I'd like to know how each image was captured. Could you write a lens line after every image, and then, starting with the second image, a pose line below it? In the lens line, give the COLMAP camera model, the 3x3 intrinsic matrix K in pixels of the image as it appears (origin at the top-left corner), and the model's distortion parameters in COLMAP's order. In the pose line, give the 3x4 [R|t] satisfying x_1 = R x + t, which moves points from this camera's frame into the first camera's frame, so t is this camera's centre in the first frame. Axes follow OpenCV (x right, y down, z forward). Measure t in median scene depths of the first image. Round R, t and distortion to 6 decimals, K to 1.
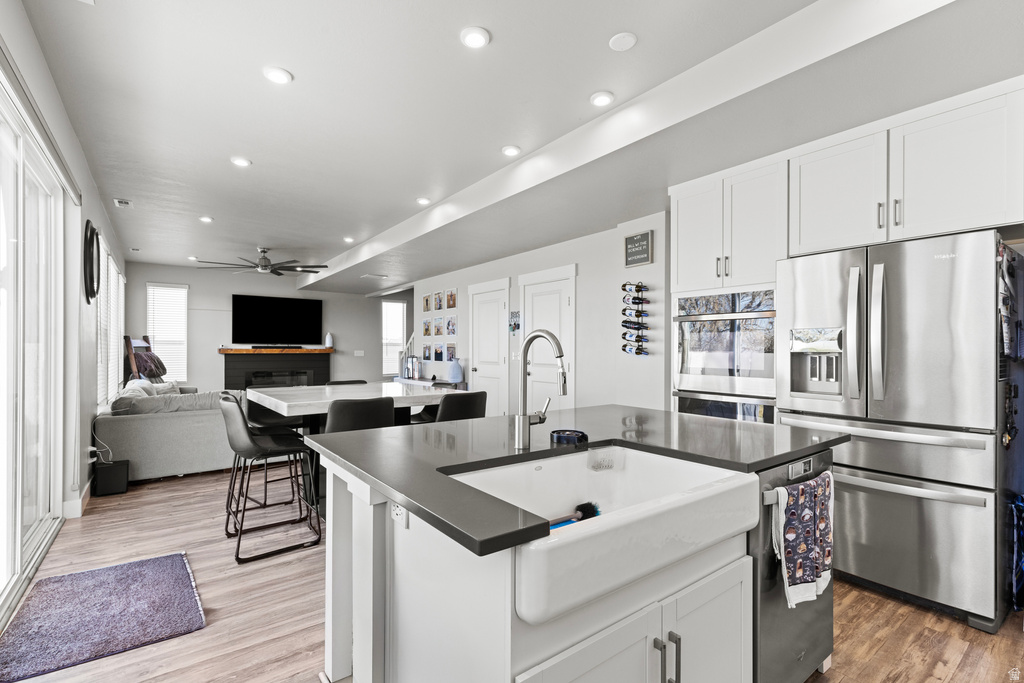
lens RADIAL K [[464.7, 0, 491.1], [0, 464.7, 348.6], [0, 0, 1]] dist [-0.016664, -0.000104]
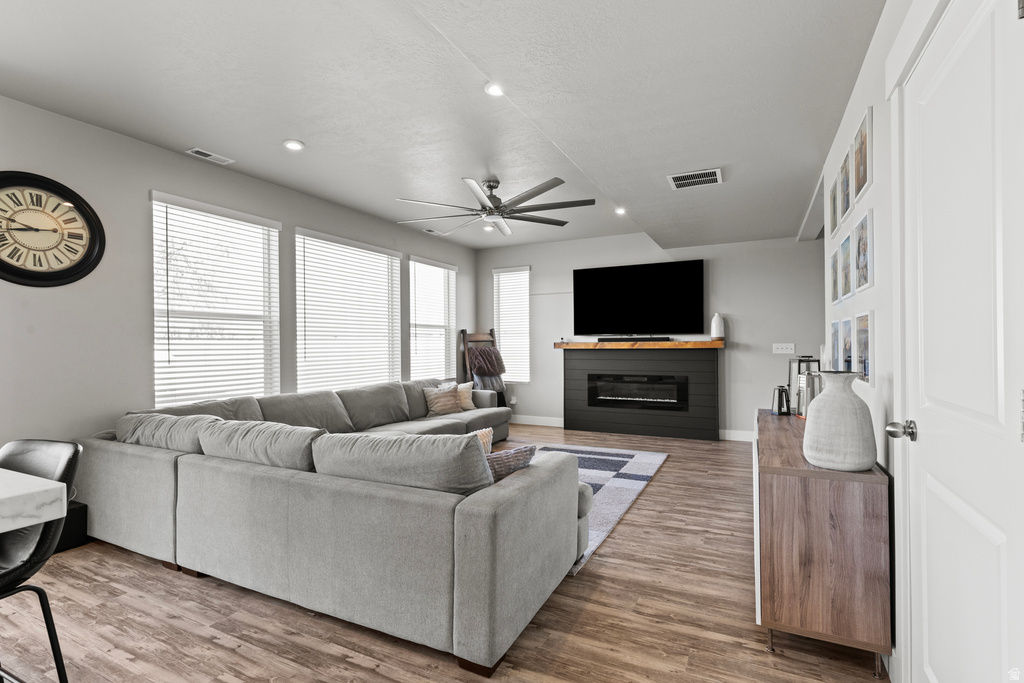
lens RADIAL K [[464.7, 0, 510.9], [0, 464.7, 340.5], [0, 0, 1]] dist [-0.016664, -0.000104]
pose [[0.449999, -0.013138, -0.892932, 0.060661], [0.012044, 0.999890, -0.008642, 0.002399], [0.892948, -0.006865, 0.450108, 0.554661]]
